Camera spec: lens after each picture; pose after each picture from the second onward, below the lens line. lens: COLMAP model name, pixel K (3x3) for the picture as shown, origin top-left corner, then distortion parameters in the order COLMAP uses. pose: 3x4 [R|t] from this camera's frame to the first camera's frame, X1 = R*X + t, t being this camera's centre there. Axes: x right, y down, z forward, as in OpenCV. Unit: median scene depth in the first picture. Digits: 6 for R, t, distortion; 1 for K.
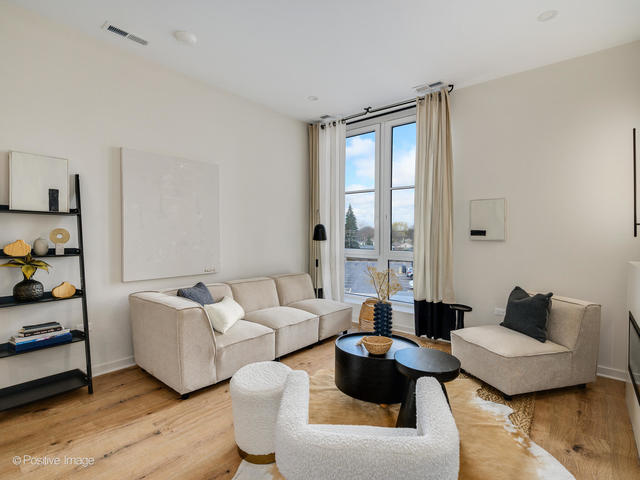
lens RADIAL K [[315.4, 0, 320.0], [0, 315.4, 240.0], [0, 0, 1]] dist [-0.002694, -0.000389]
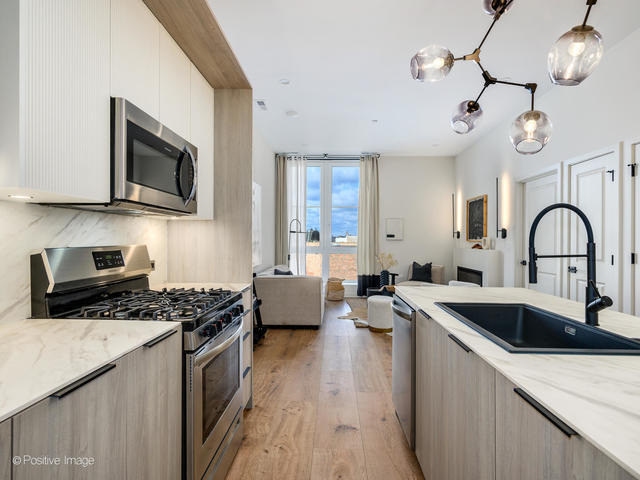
lens RADIAL K [[366.4, 0, 320.0], [0, 366.4, 240.0], [0, 0, 1]] dist [-0.000269, 0.000162]
pose [[0.779455, -0.003985, 0.626446, -1.138820], [0.010053, 0.999931, -0.006148, 0.010002], [-0.626378, 0.011090, 0.779441, -0.415853]]
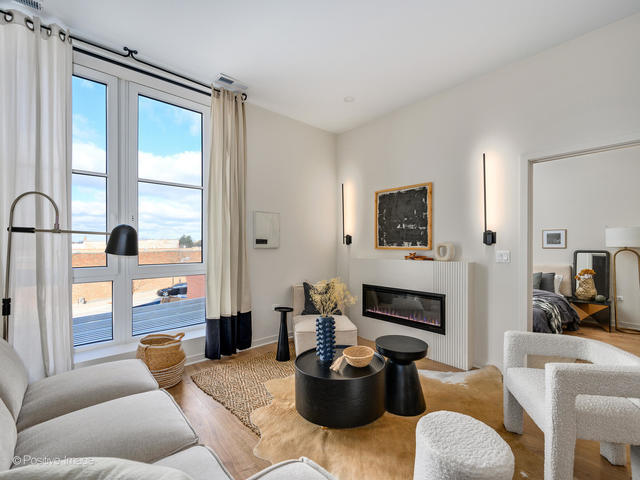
lens RADIAL K [[283.1, 0, 332.6], [0, 283.1, 247.8], [0, 0, 1]] dist [-0.017380, 0.000170]
pose [[0.118783, -0.013121, 0.992834, -0.441860], [0.018797, 0.999763, 0.010964, -0.006761], [-0.992742, 0.017360, 0.119002, 0.605022]]
